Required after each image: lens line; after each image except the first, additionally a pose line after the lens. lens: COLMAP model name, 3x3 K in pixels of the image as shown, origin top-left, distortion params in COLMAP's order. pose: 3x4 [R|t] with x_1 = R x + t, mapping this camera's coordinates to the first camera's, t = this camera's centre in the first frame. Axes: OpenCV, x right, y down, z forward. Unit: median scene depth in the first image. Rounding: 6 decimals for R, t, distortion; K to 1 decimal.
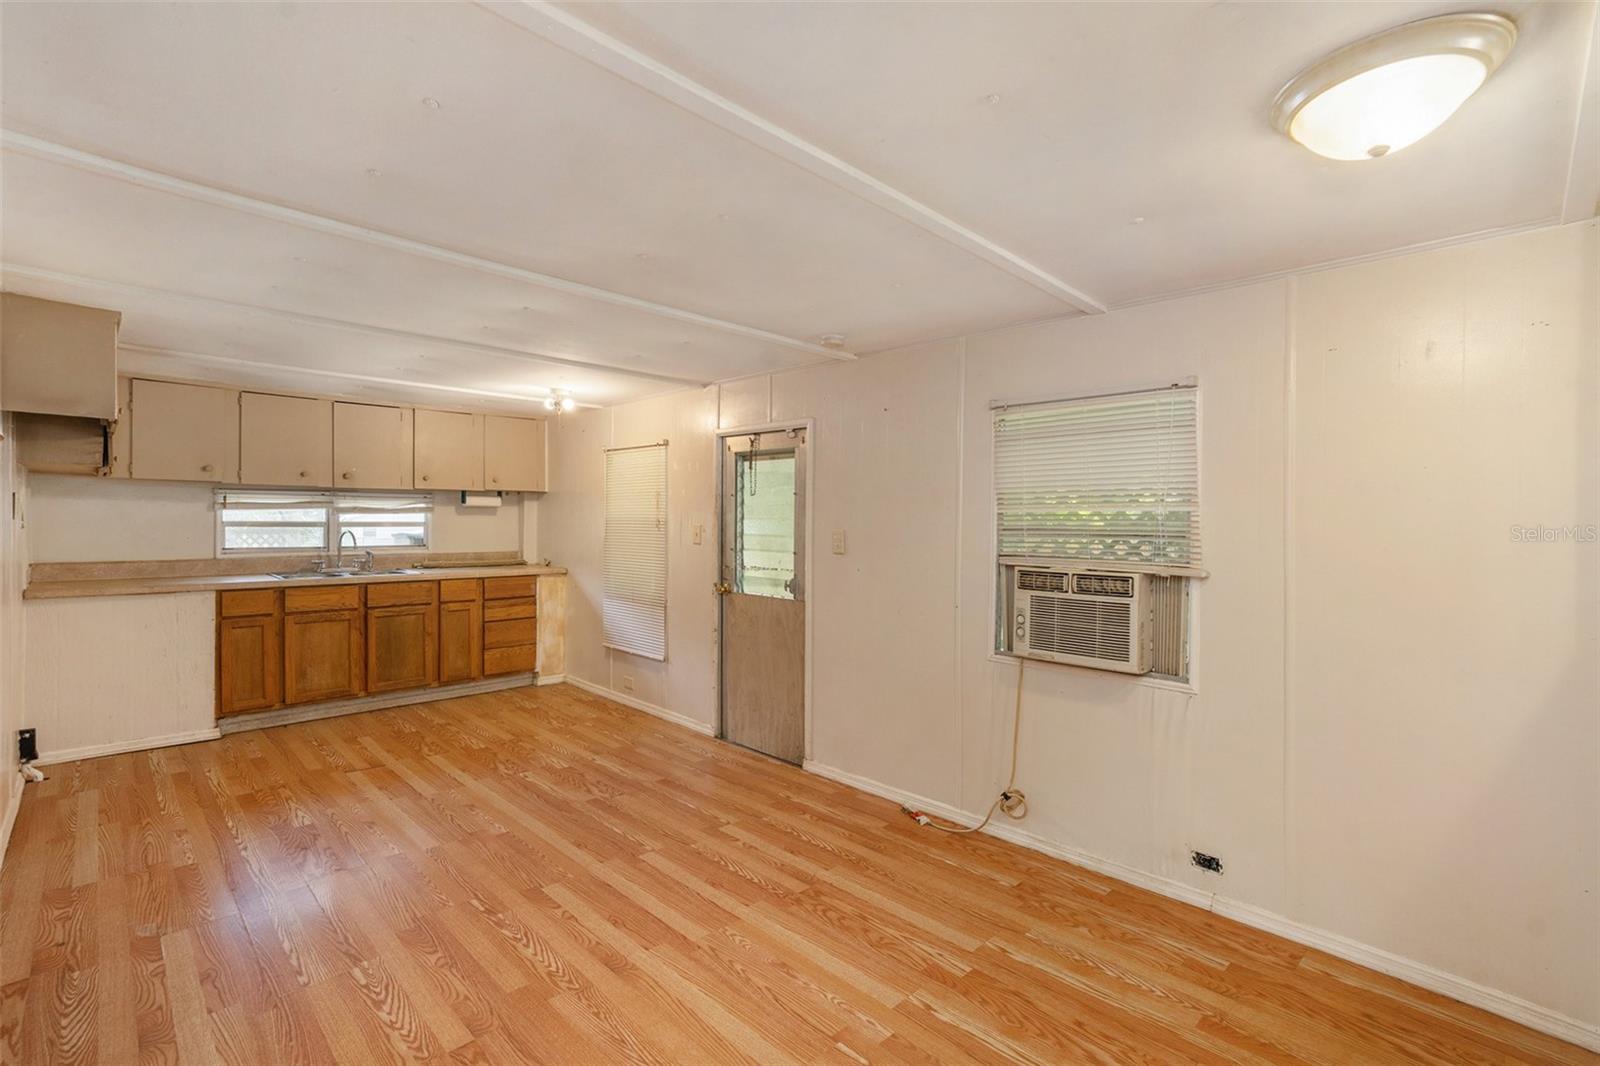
lens RADIAL K [[728.6, 0, 810.1], [0, 728.6, 514.2], [0, 0, 1]] dist [-0.047630, 0.024869]
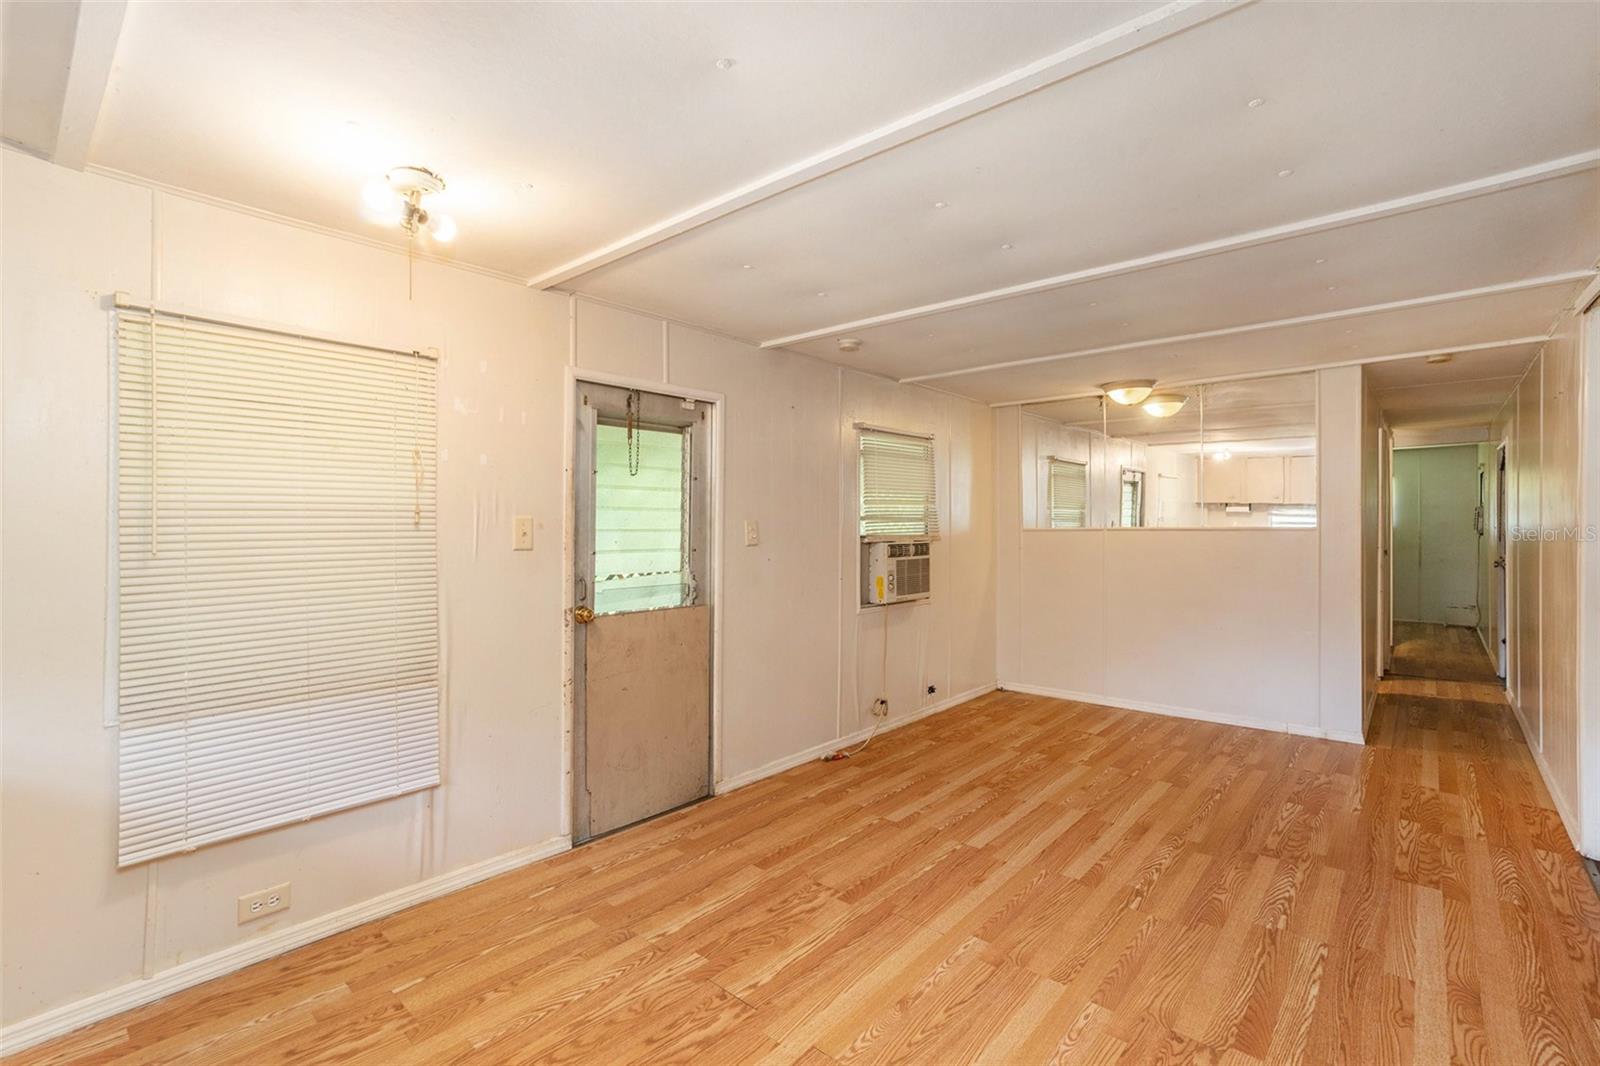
lens RADIAL K [[728.6, 0, 810.1], [0, 728.6, 514.2], [0, 0, 1]] dist [-0.047630, 0.024869]
pose [[-0.061903, -0.003050, 0.998078, -1.115553], [-0.010258, 0.999944, 0.002420, 0.012485], [-0.998029, -0.010088, -0.061931, 1.192142]]
